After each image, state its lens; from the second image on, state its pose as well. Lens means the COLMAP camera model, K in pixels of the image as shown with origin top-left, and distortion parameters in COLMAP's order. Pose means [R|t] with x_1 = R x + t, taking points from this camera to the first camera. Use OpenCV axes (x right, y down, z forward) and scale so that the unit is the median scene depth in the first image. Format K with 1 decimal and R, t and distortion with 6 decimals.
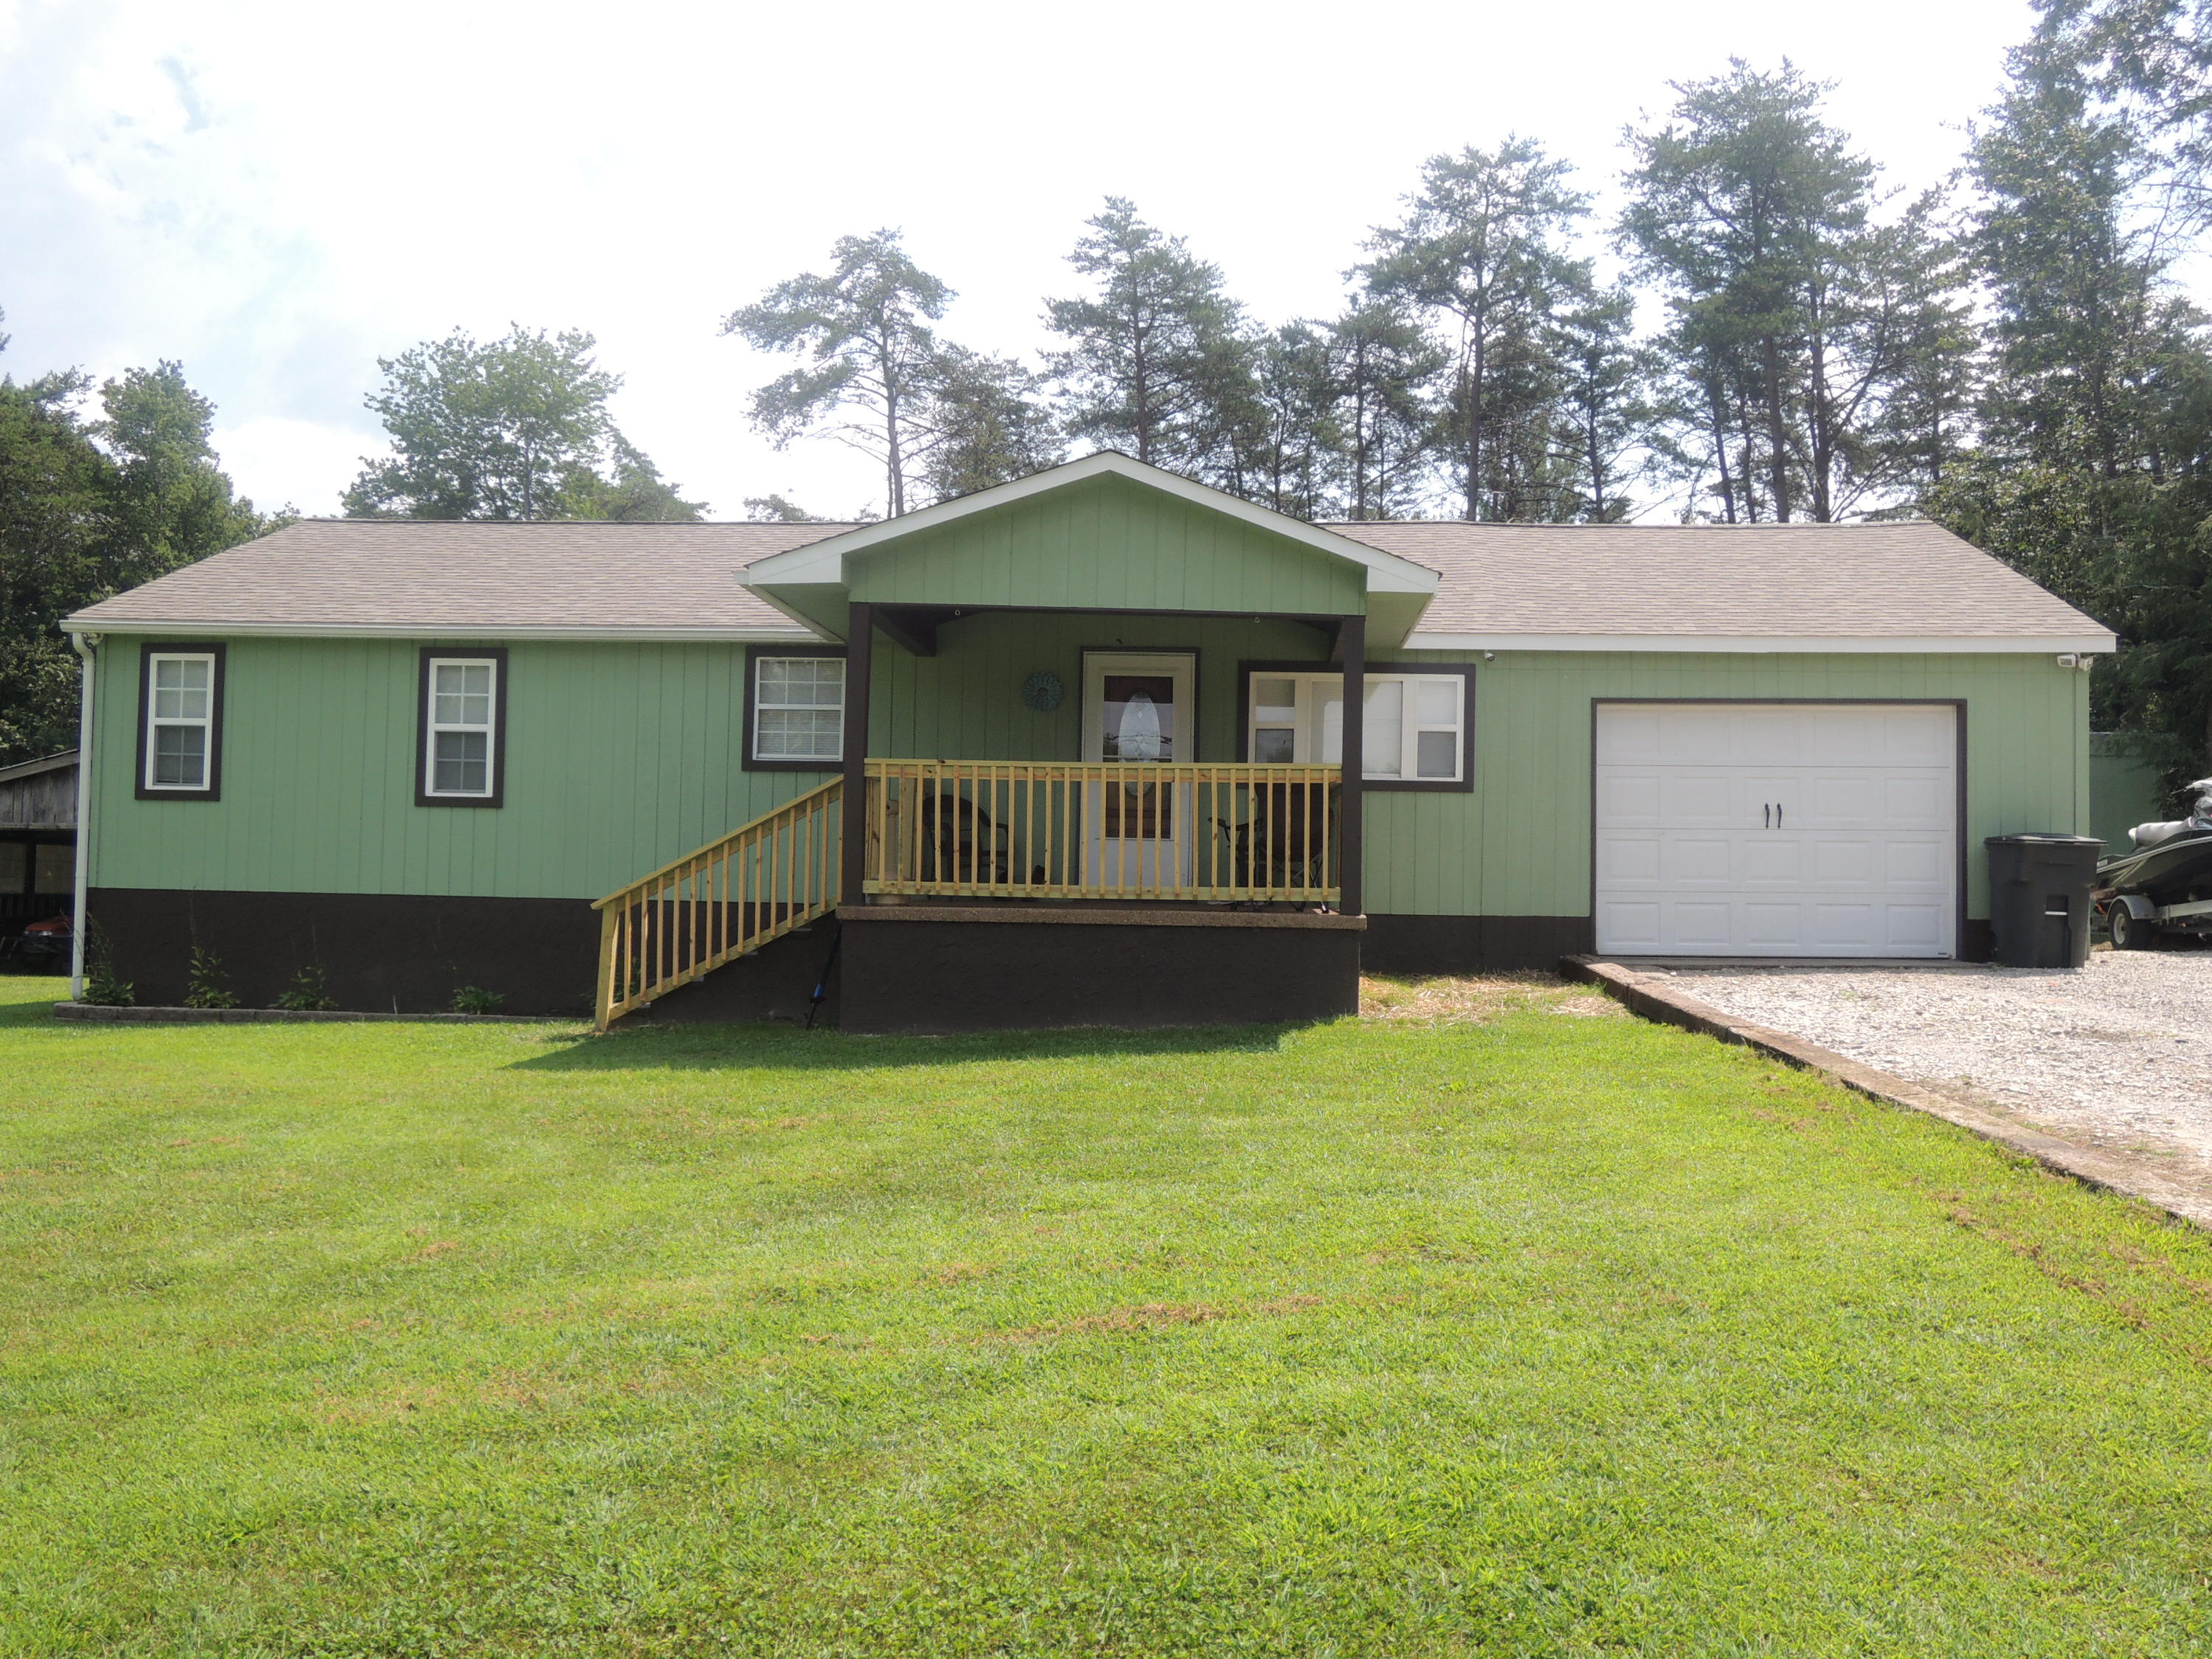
lens RADIAL K [[1998.4, 0, 1105.4], [0, 1998.4, 839.7], [0, 0, 1]] dist [-0.013381, -0.041718]
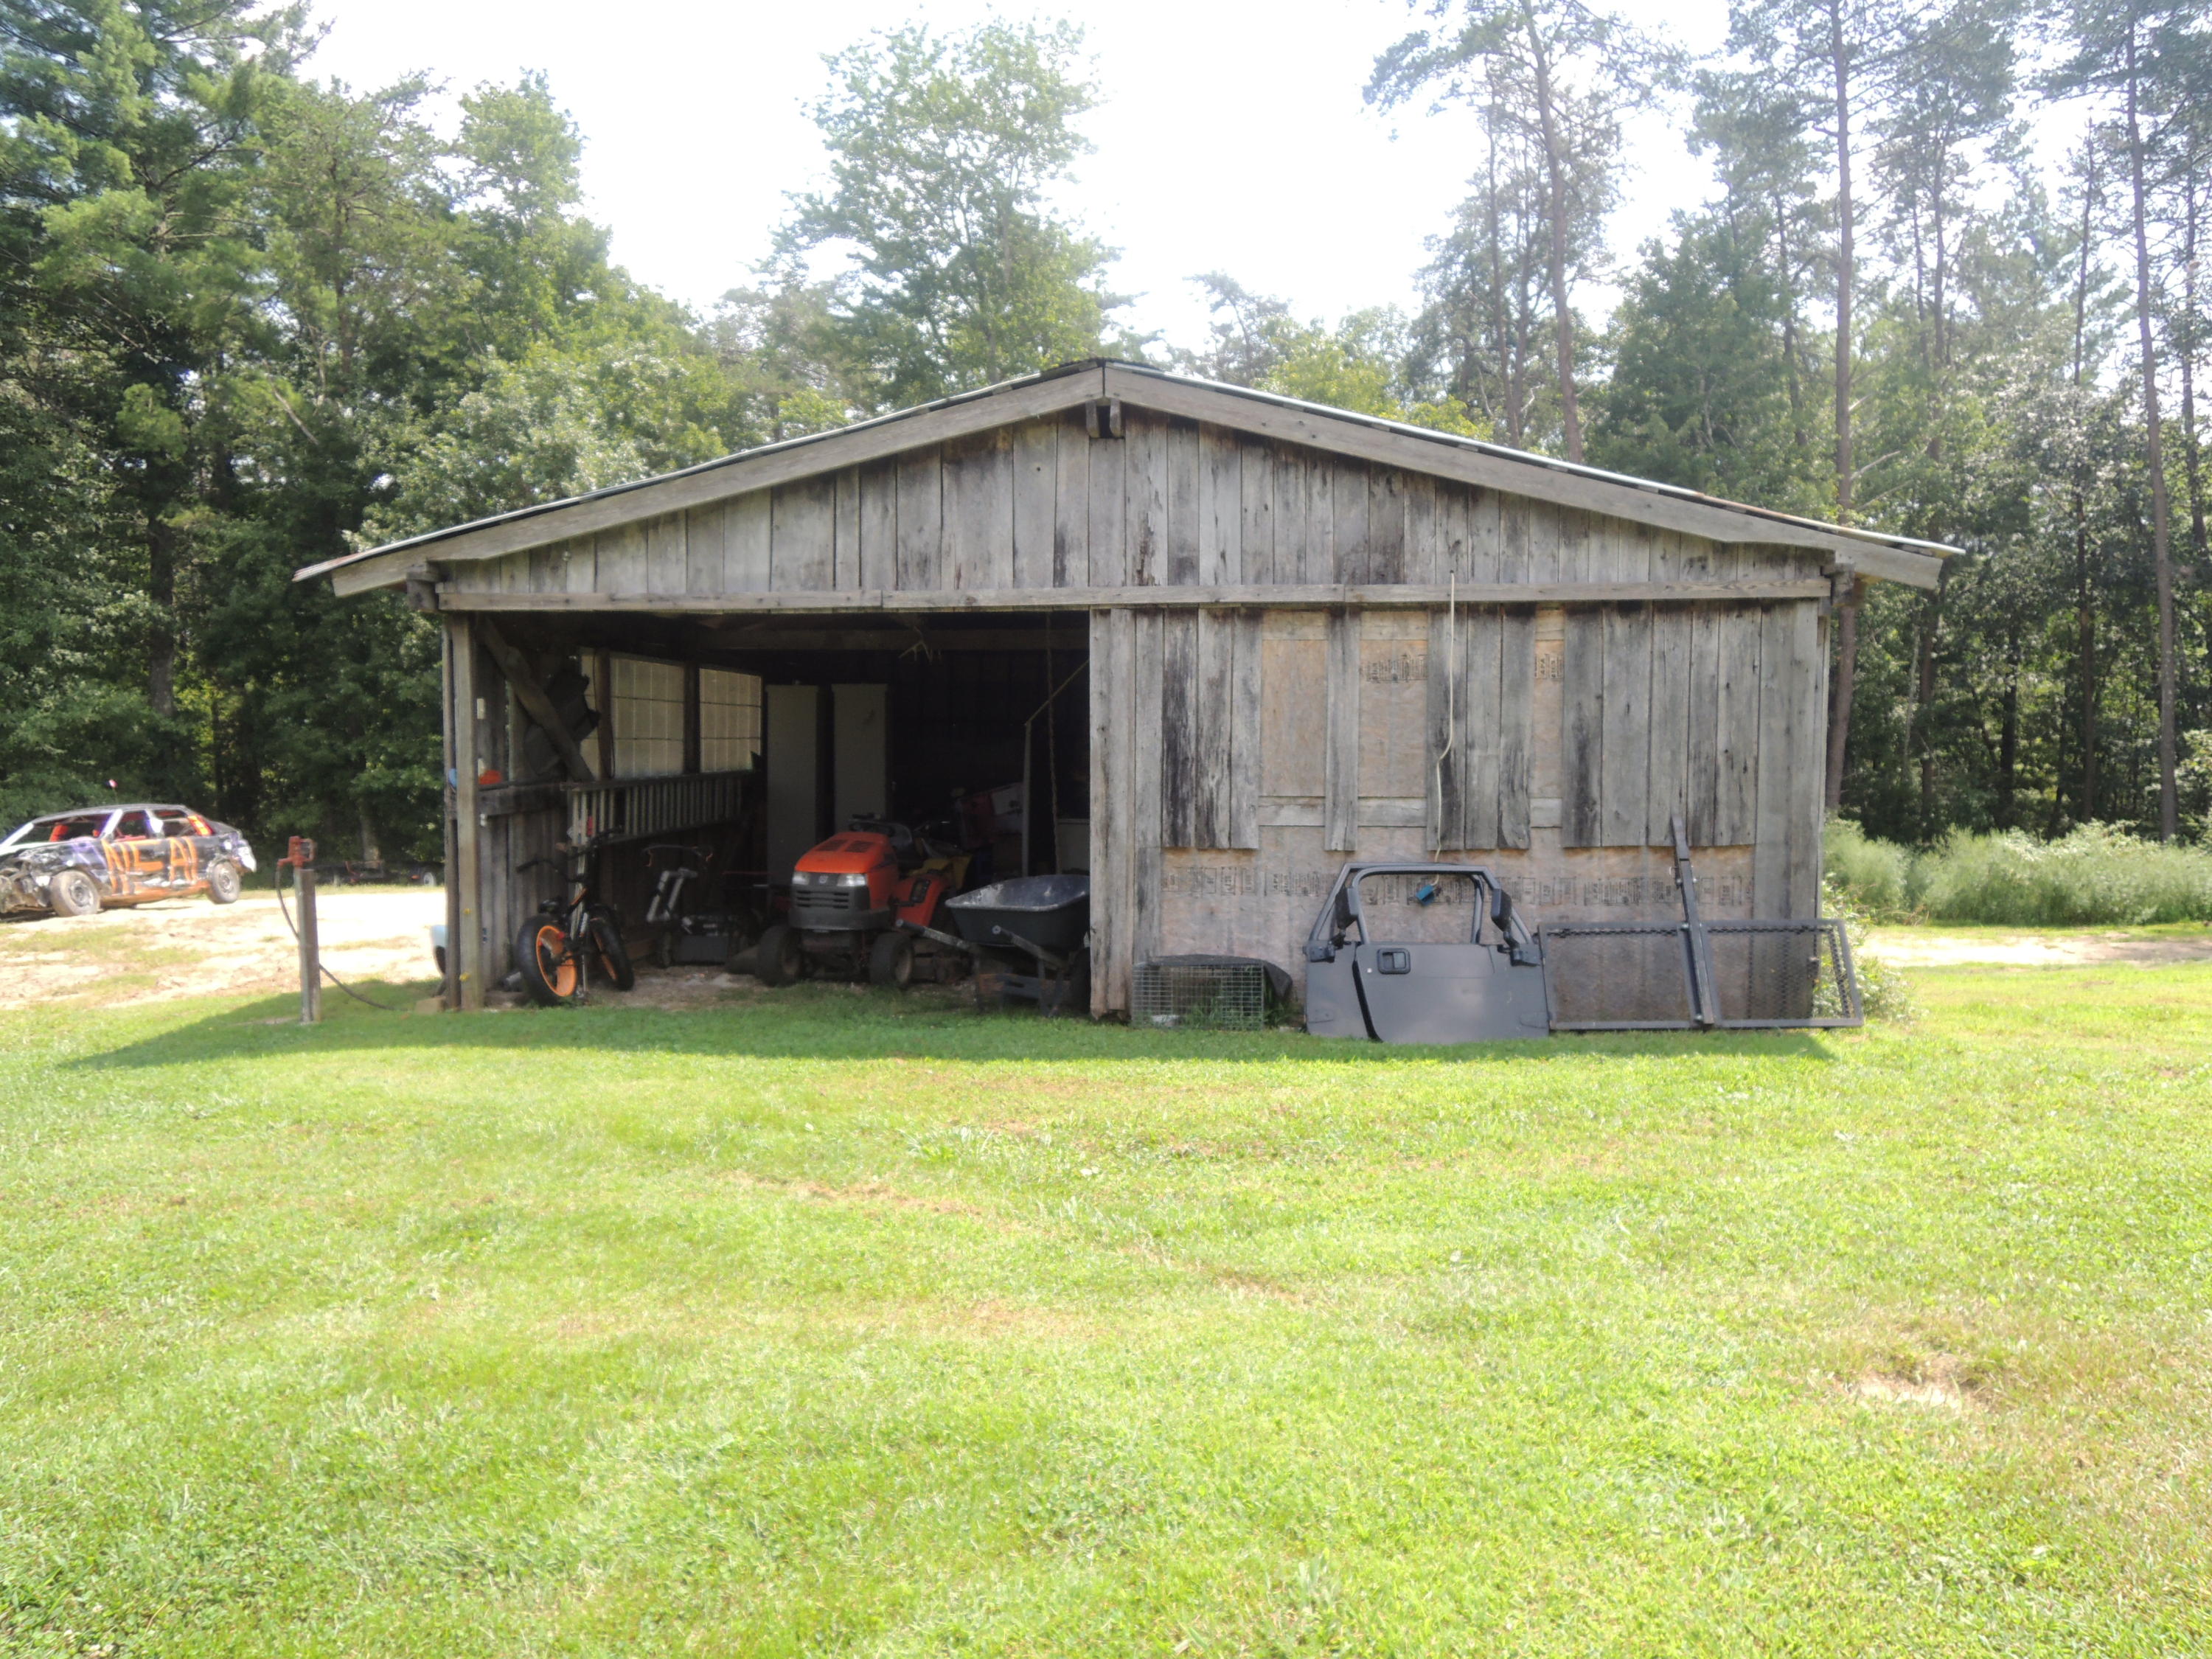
lens RADIAL K [[1594.0, 0, 1096.5], [0, 1594.0, 817.0], [0, 0, 1]] dist [-0.013615, -0.006542]
pose [[0.999877, -0.012723, -0.009154, -0.831271], [0.013453, 0.996320, 0.084645, 0.013599], [0.008044, -0.084758, 0.996369, 1.176556]]
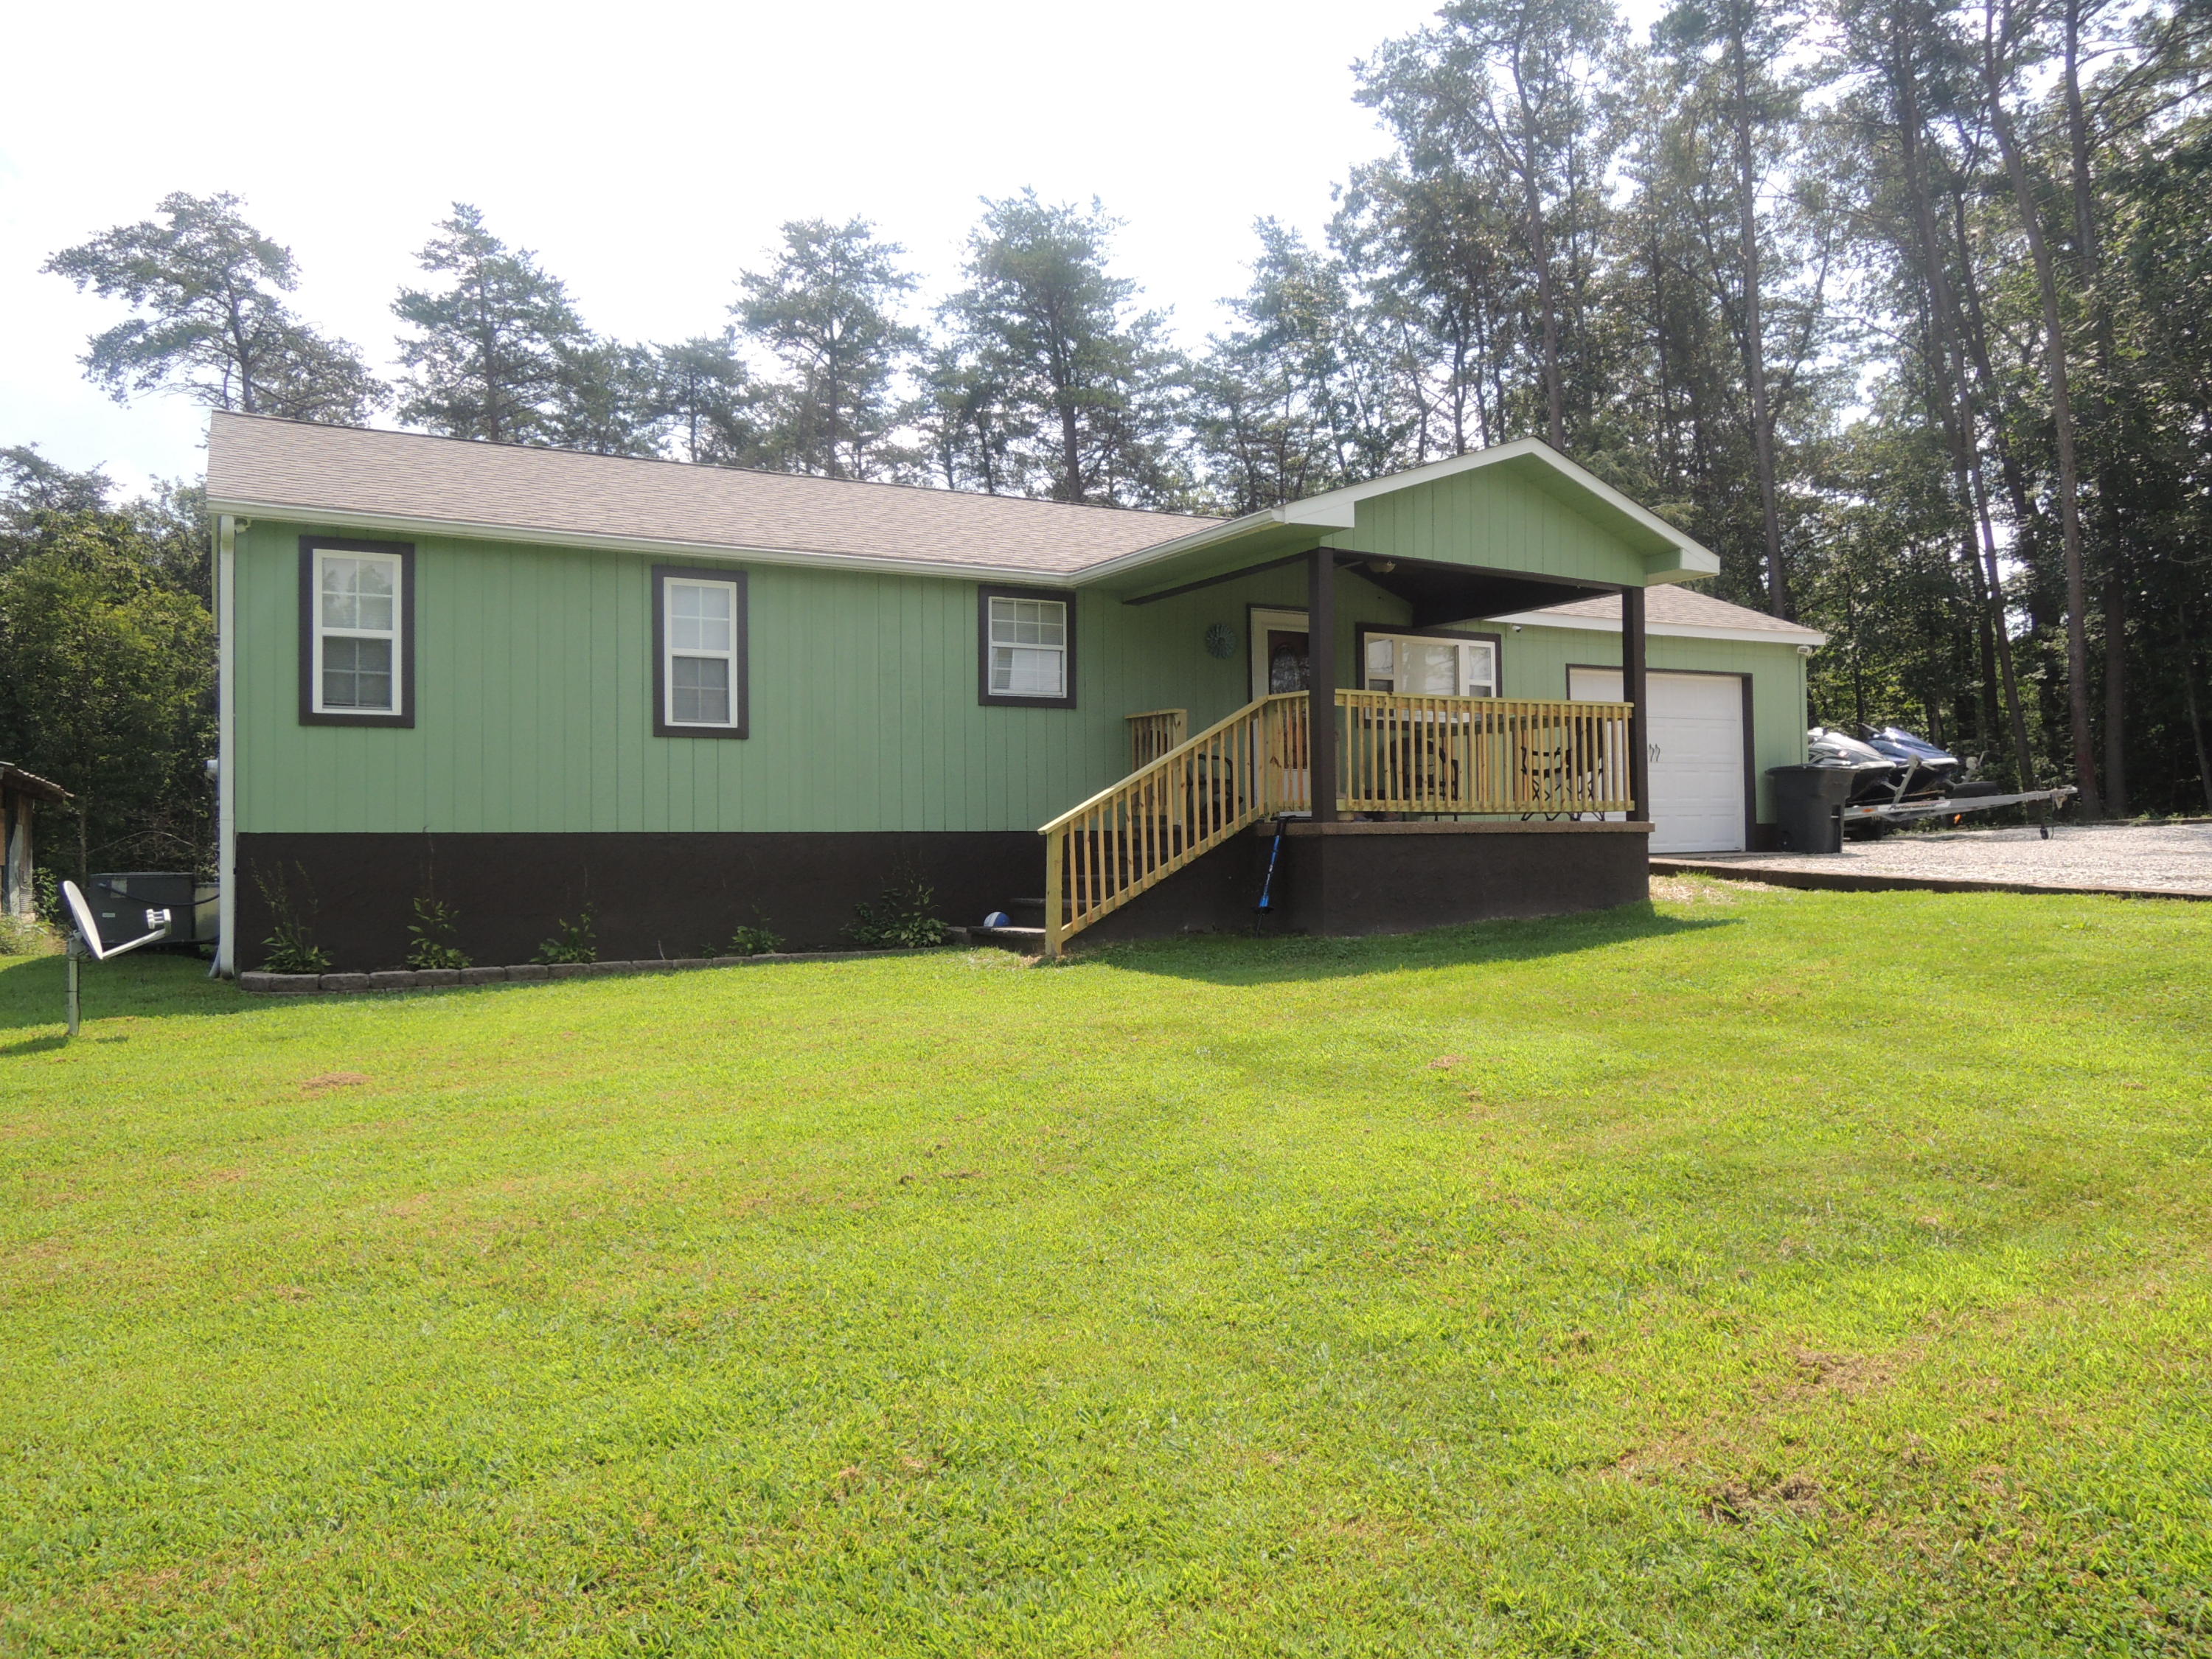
lens RADIAL K [[1594.0, 0, 1110.8], [0, 1594.0, 836.6], [0, 0, 1]] dist [-0.013615, -0.006542]
pose [[0.835312, -0.023527, 0.549272, -0.570091], [0.012372, 0.999635, 0.024002, 0.014498], [-0.549637, -0.013254, 0.835299, 0.263267]]
